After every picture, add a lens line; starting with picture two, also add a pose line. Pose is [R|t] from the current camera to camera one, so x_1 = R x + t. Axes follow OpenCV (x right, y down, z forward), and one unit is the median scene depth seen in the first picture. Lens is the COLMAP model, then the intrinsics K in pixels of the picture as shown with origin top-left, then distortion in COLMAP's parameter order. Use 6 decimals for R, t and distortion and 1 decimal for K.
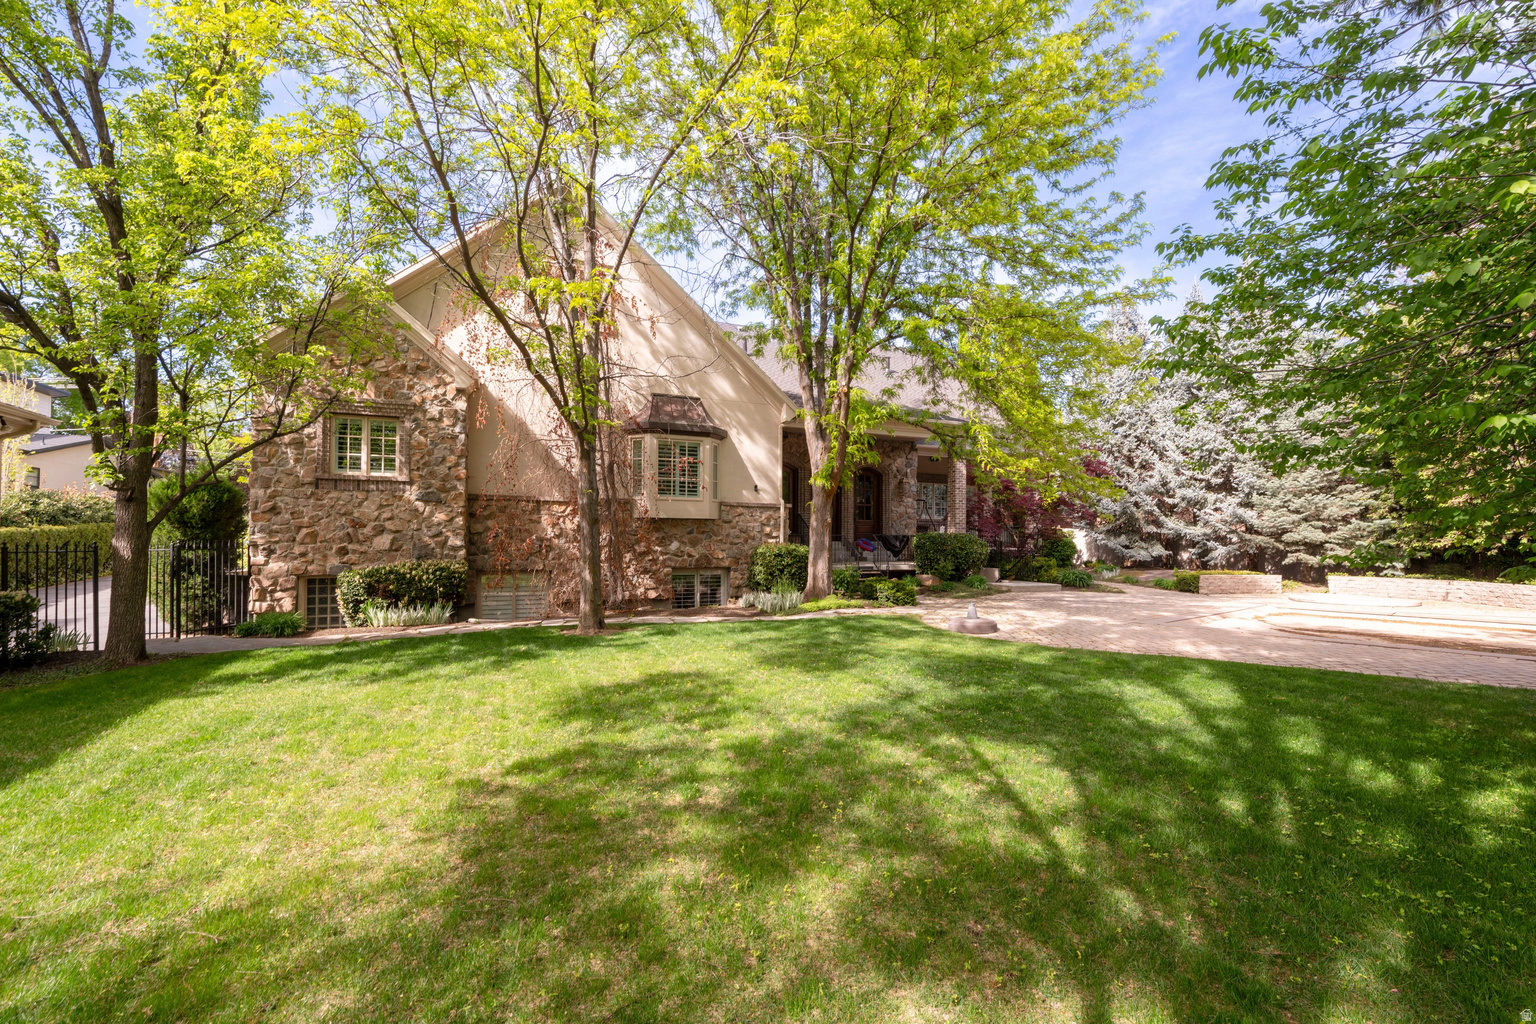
lens RADIAL K [[669.7, 0, 766.1], [0, 669.7, 522.0], [0, 0, 1]] dist [-0.005537, -0.000872]
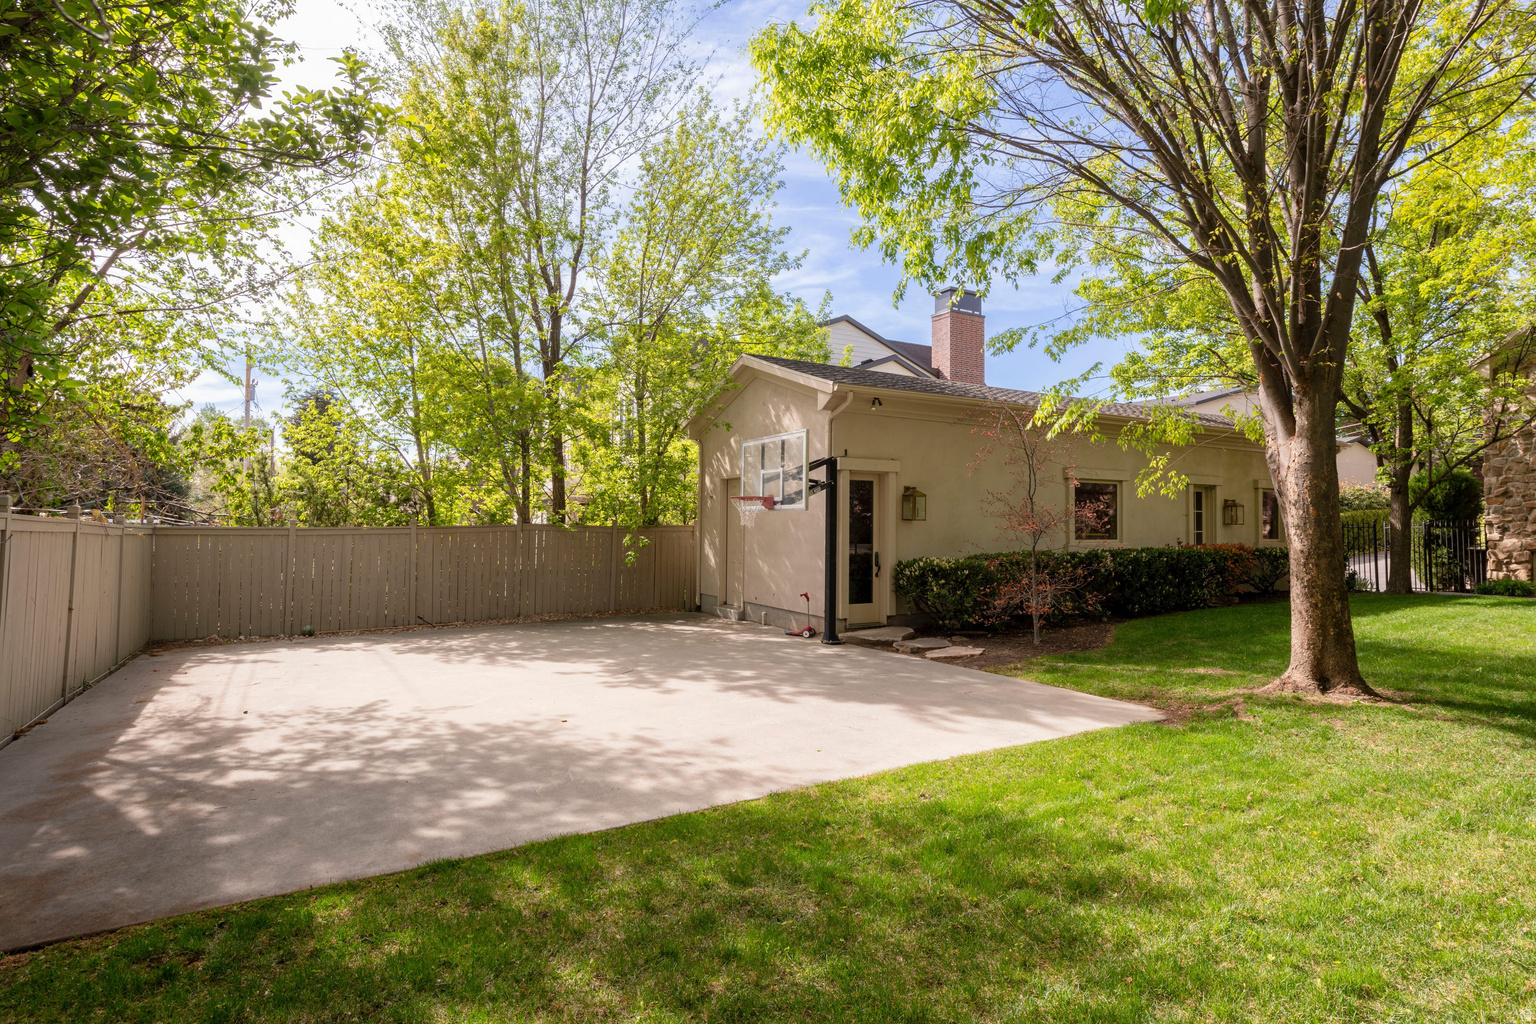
lens RADIAL K [[815.2, 0, 766.0], [0, 815.2, 509.8], [0, 0, 1]] dist [-0.001173, -0.000466]
pose [[0.167346, -0.025618, -0.985565, 0.477220], [0.026190, 0.999425, -0.021531, 0.006563], [0.985550, -0.022209, 0.167921, -0.549756]]
